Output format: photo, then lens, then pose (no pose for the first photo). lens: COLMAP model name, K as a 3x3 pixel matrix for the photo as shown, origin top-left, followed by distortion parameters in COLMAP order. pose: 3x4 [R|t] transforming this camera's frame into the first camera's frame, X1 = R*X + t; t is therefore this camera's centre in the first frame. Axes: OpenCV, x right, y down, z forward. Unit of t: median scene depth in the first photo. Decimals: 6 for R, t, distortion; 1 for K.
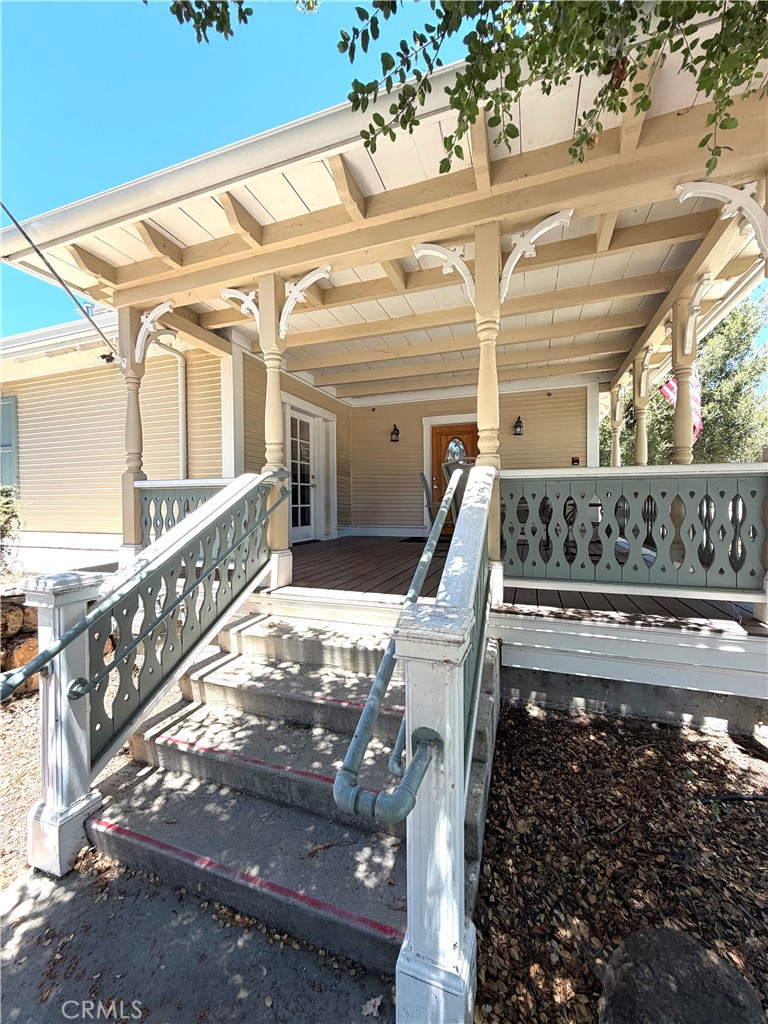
lens RADIAL K [[404.2, 0, 384.6], [0, 404.2, 508.4], [0, 0, 1]] dist [0.002010, 0.000024]
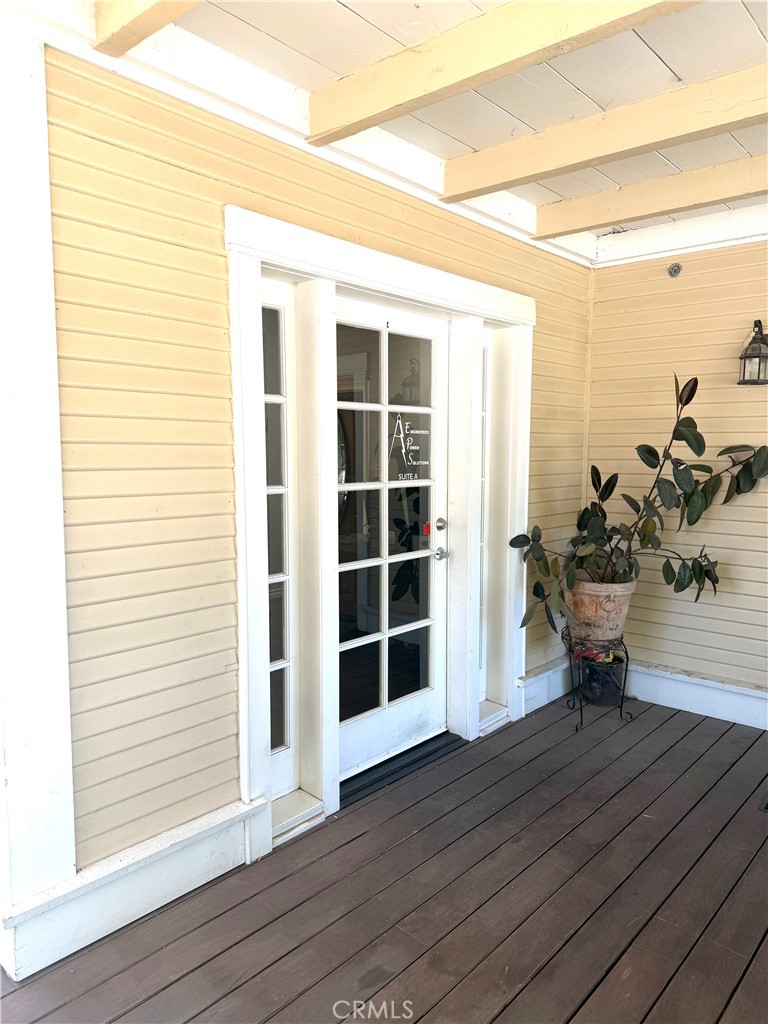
lens RADIAL K [[722.6, 0, 384.4], [0, 722.6, 514.5], [0, 0, 1]] dist [0.032320, 0.000334]
pose [[0.929954, 0.050690, -0.364165, -0.026676], [-0.022418, 0.996425, 0.081451, -0.128499], [0.366992, -0.067581, 0.927766, 0.508909]]
